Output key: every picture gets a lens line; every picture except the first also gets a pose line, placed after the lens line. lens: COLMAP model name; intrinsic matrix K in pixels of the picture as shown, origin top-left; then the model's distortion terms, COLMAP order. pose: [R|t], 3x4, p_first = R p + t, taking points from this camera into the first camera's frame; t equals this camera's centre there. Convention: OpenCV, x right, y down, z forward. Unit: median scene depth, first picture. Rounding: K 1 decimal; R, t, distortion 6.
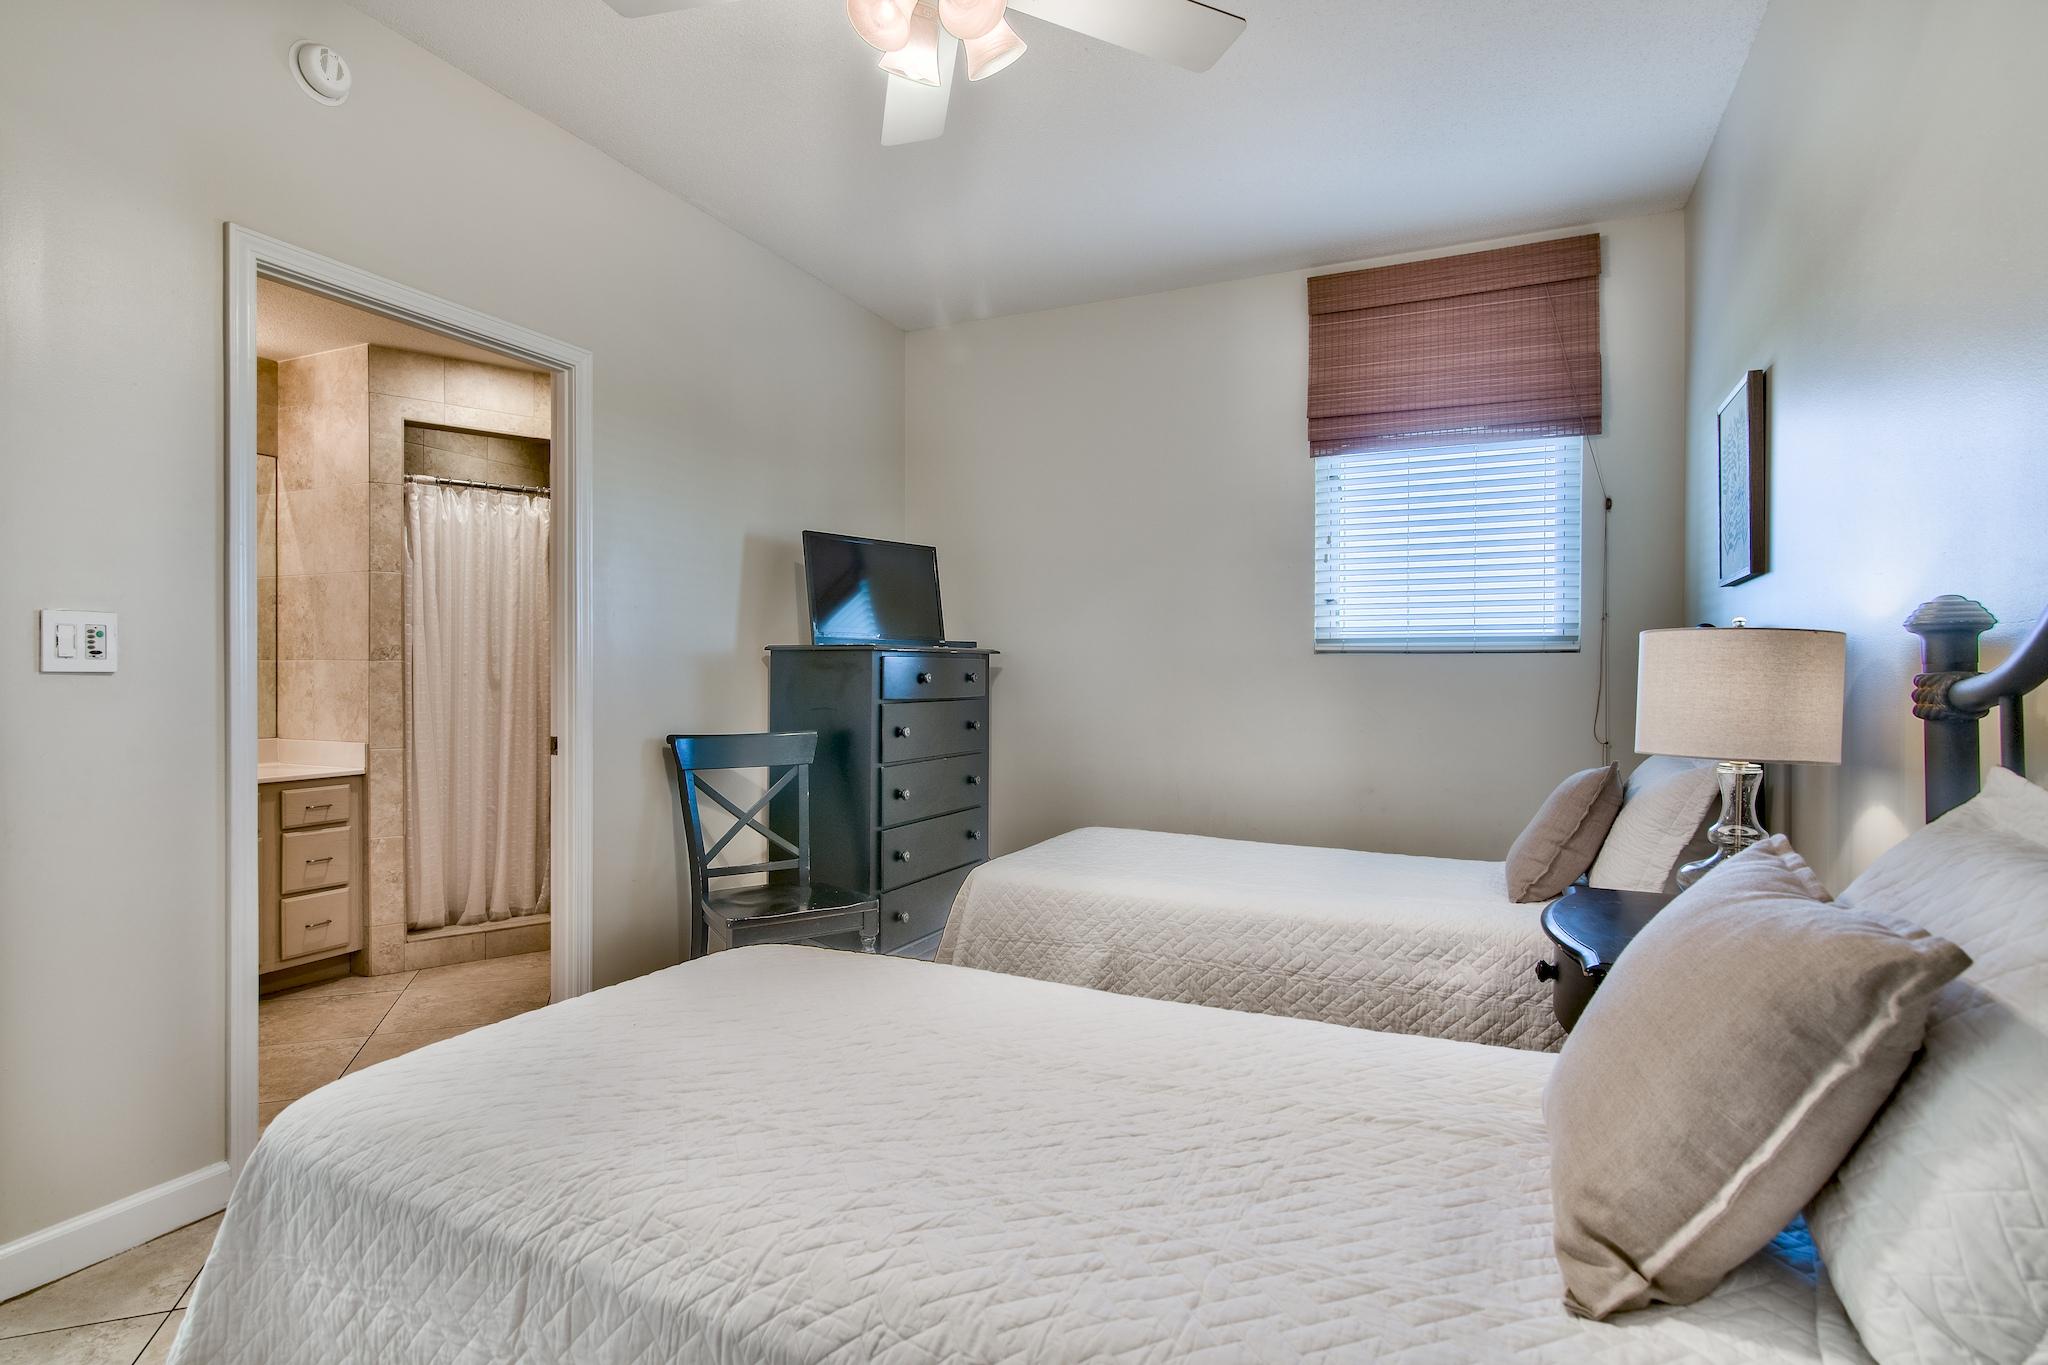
lens RADIAL K [[1055.6, 0, 1024.0], [0, 1055.6, 682.5], [0, 0, 1]] dist [0.000457, -0.000003]
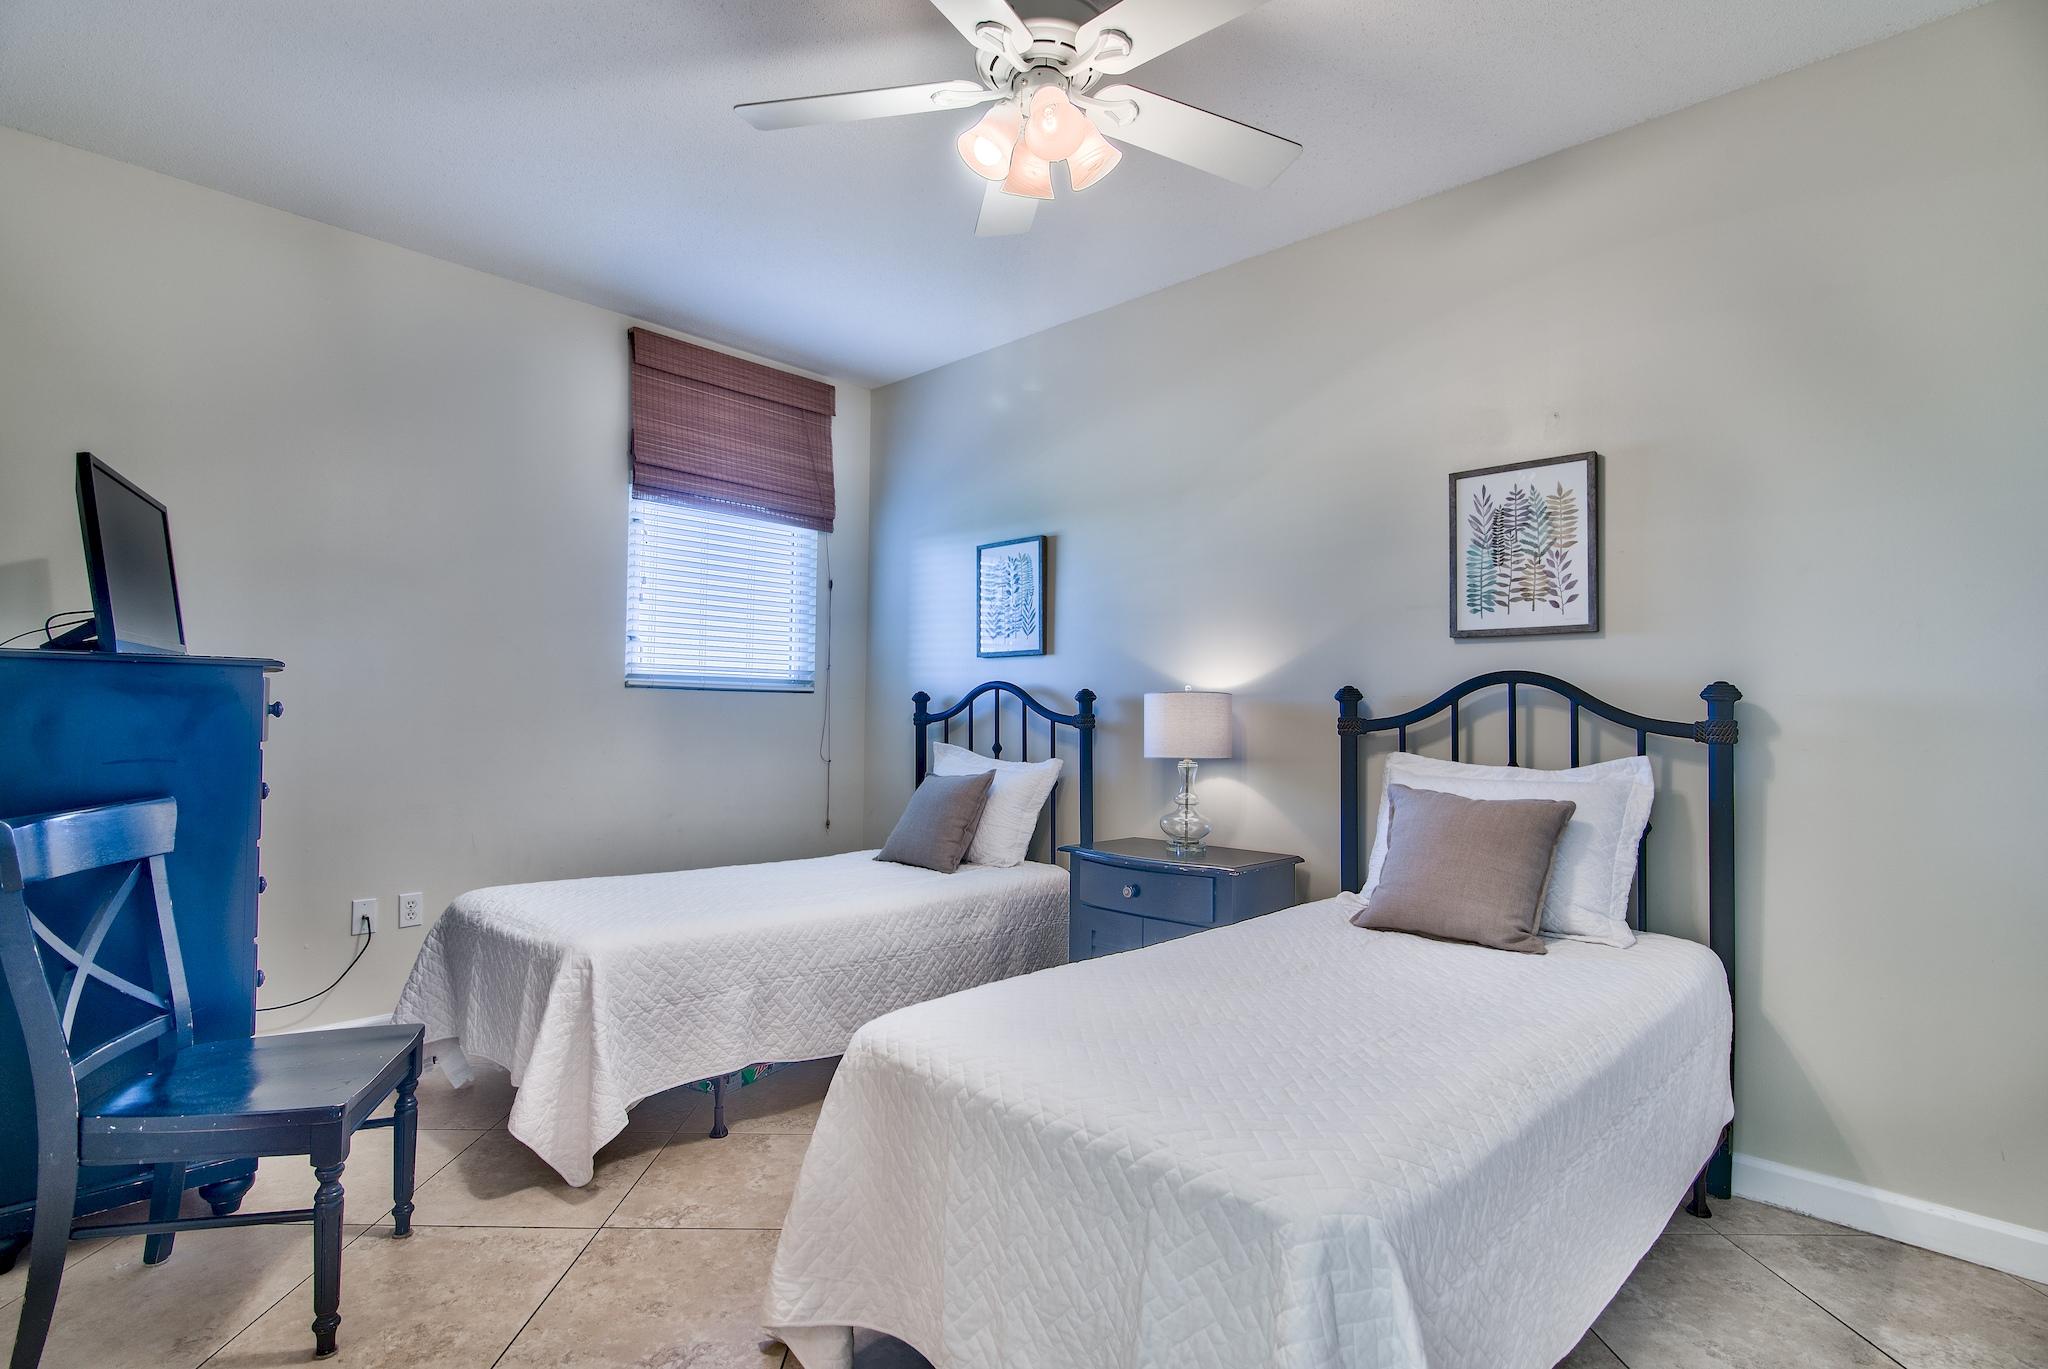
lens RADIAL K [[1007.4, 0, 1005.6], [0, 1007.4, 691.5], [0, 0, 1]] dist [0.001025, 0.000139]
pose [[0.329891, 0.020406, 0.943798, -0.568381], [-0.010316, 0.999785, -0.018010, -0.010040], [-0.943963, -0.003795, 0.330030, 0.342510]]
